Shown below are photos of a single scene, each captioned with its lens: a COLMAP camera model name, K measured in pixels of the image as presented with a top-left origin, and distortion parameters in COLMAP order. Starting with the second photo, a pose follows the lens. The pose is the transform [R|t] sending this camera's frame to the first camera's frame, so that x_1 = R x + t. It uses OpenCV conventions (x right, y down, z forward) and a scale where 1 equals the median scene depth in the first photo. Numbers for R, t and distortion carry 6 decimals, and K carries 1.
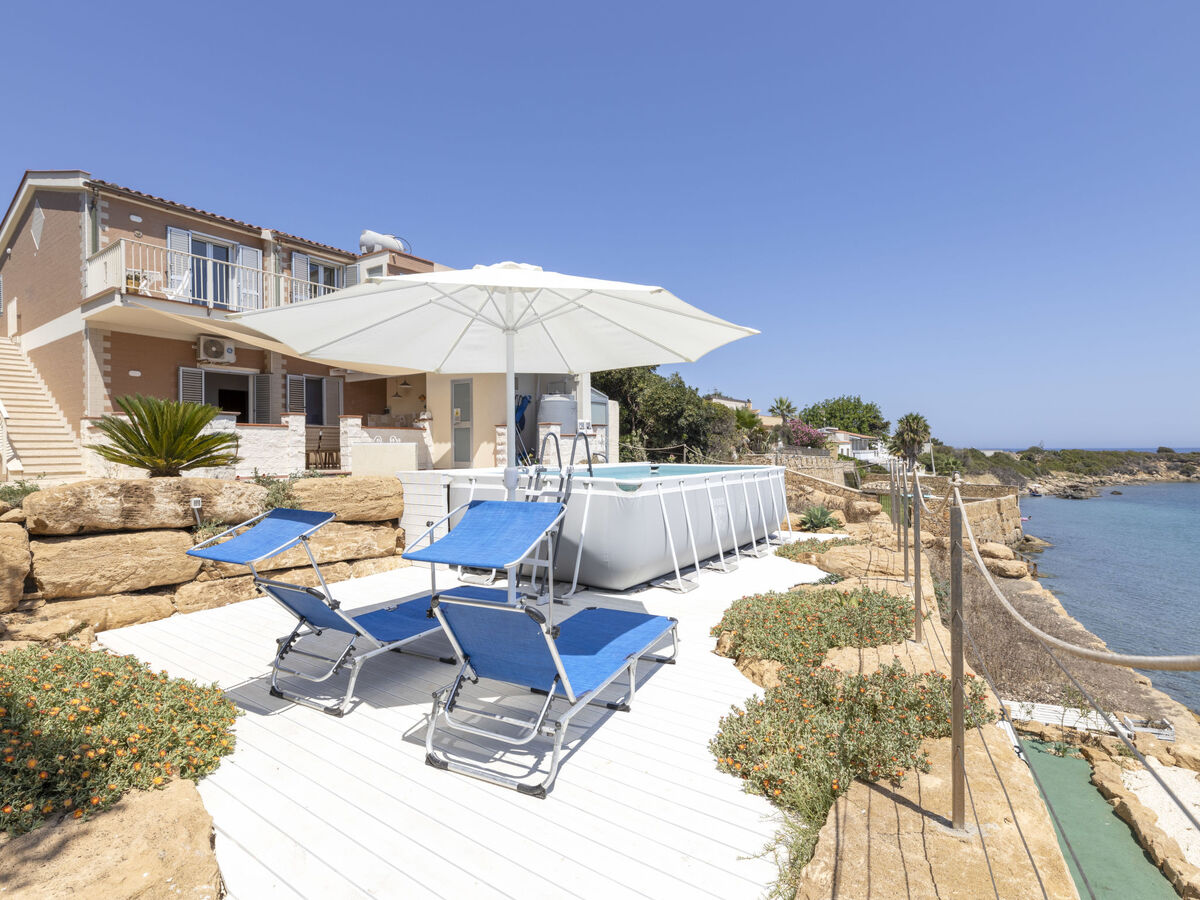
lens RADIAL K [[597.8, 0, 600.0], [0, 597.8, 450.0], [0, 0, 1]] dist [-0.000332, 0.000763]
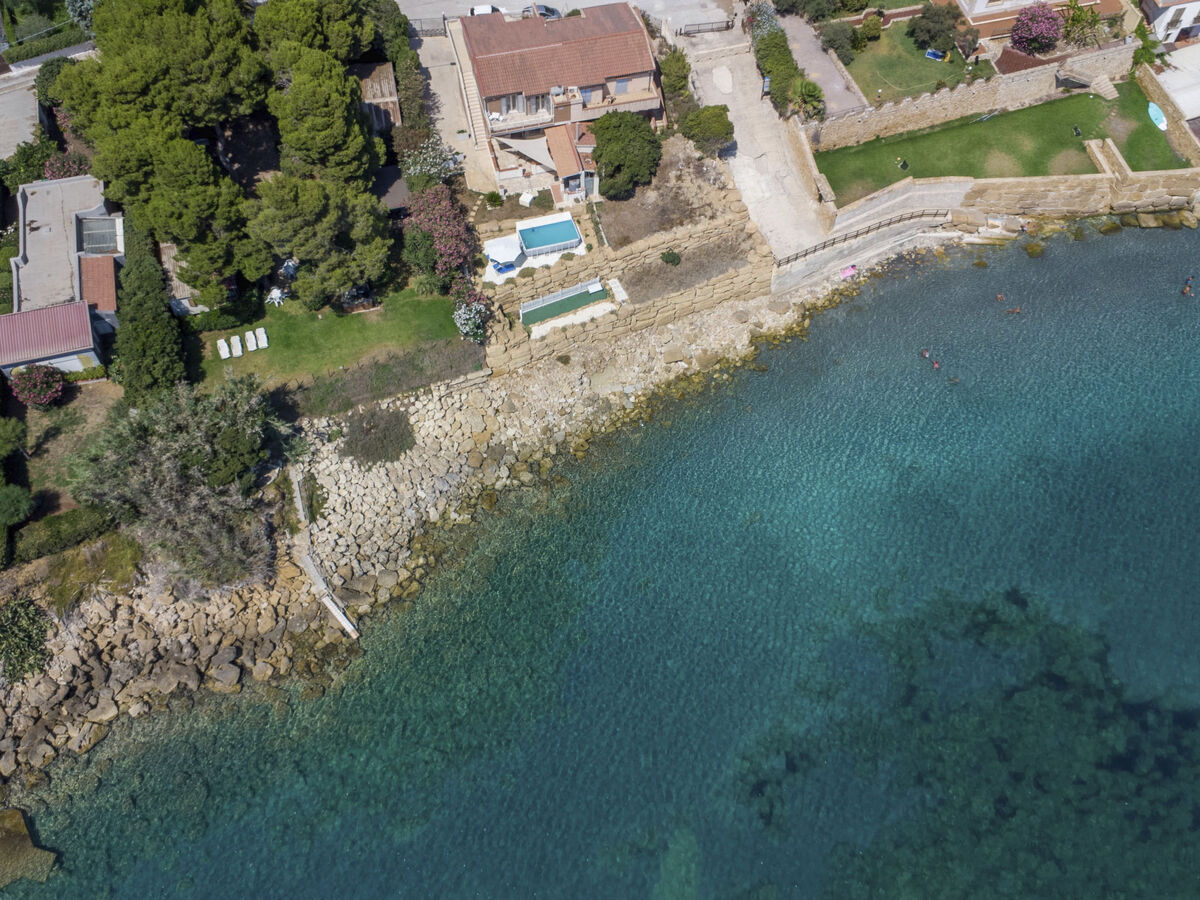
lens RADIAL K [[1168.7, 0, 600.0], [0, 1168.7, 450.0], [0, 0, 1]] dist [0.010419, 0.040050]
pose [[0.769441, 0.559289, -0.308474, 3.255984], [-0.028637, 0.512681, 0.858101, -5.507362], [0.638075, -0.651425, 0.410494, -3.062734]]
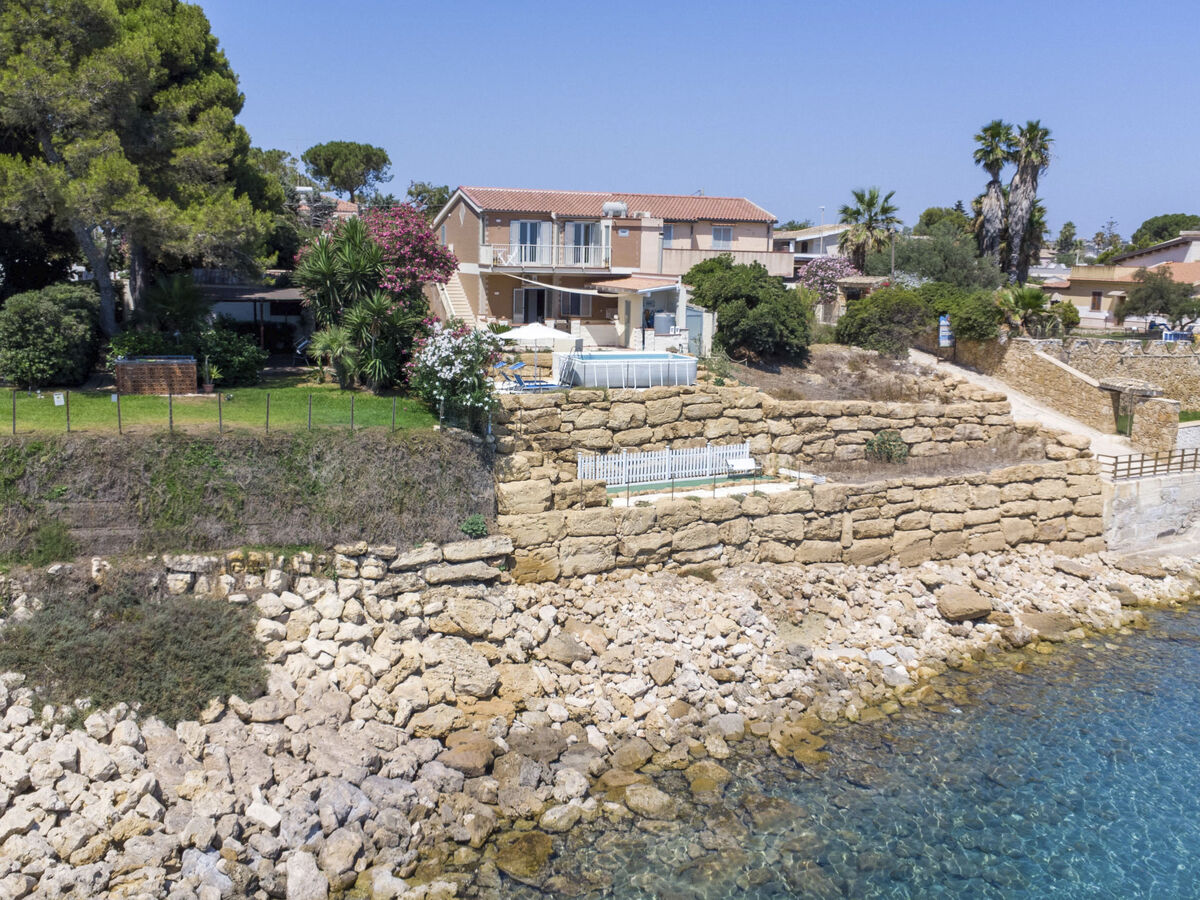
lens RADIAL K [[1168.7, 0, 600.0], [0, 1168.7, 450.0], [0, 0, 1]] dist [0.010419, 0.040050]
pose [[0.826775, 0.114191, -0.550821, 1.790539], [-0.023052, 0.985235, 0.169649, -0.274950], [0.562061, -0.127564, 0.817200, -2.160195]]
